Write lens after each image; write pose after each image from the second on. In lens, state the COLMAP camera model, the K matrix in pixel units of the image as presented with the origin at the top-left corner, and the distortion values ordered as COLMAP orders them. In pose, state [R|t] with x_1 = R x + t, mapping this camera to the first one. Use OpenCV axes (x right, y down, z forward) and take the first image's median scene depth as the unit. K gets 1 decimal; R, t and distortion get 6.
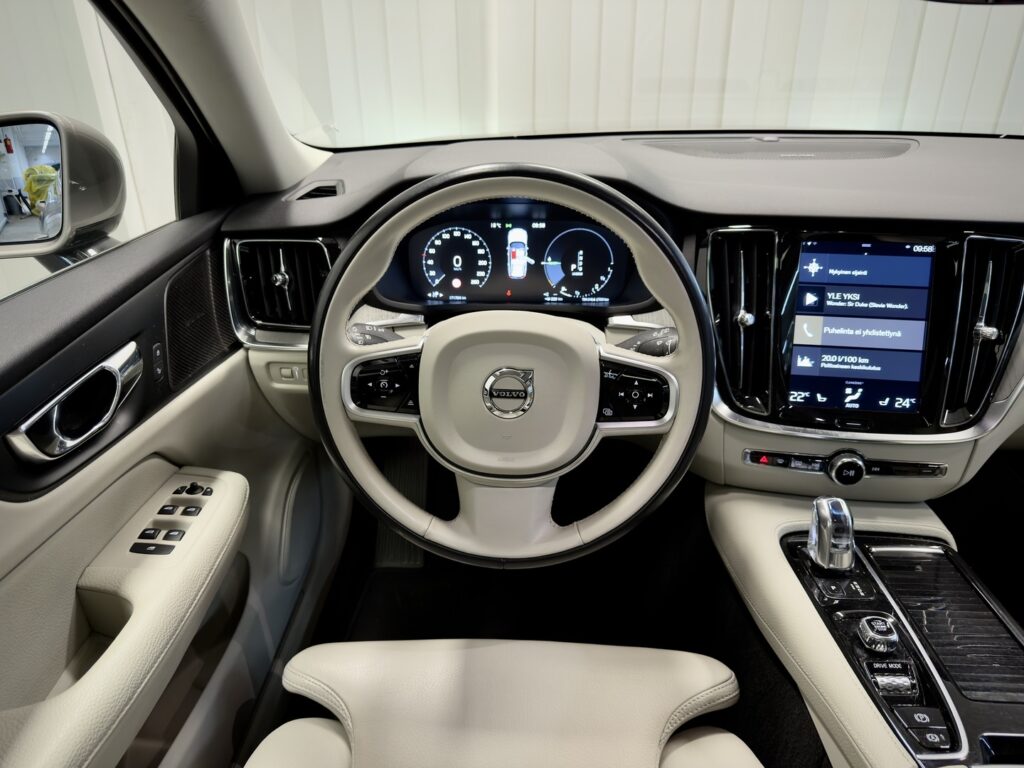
lens RADIAL K [[692.8, 0, 512.0], [0, 692.8, 384.0], [0, 0, 1]] dist [0.113009, -0.212439]
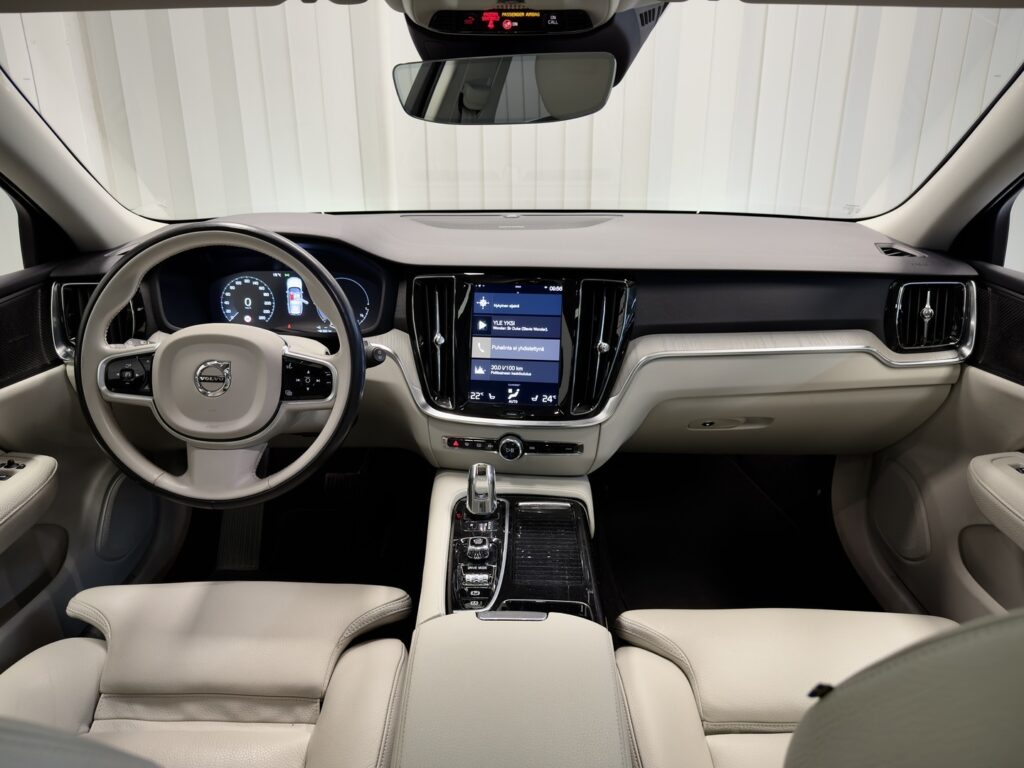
lens RADIAL K [[692.8, 0, 512.0], [0, 692.8, 384.0], [0, 0, 1]] dist [0.113009, -0.212439]
pose [[0.999379, -0.004399, 0.034970, 0.432626], [0.008278, 0.993723, -0.111565, 0.147408], [-0.034259, 0.111785, 0.993142, -0.349213]]
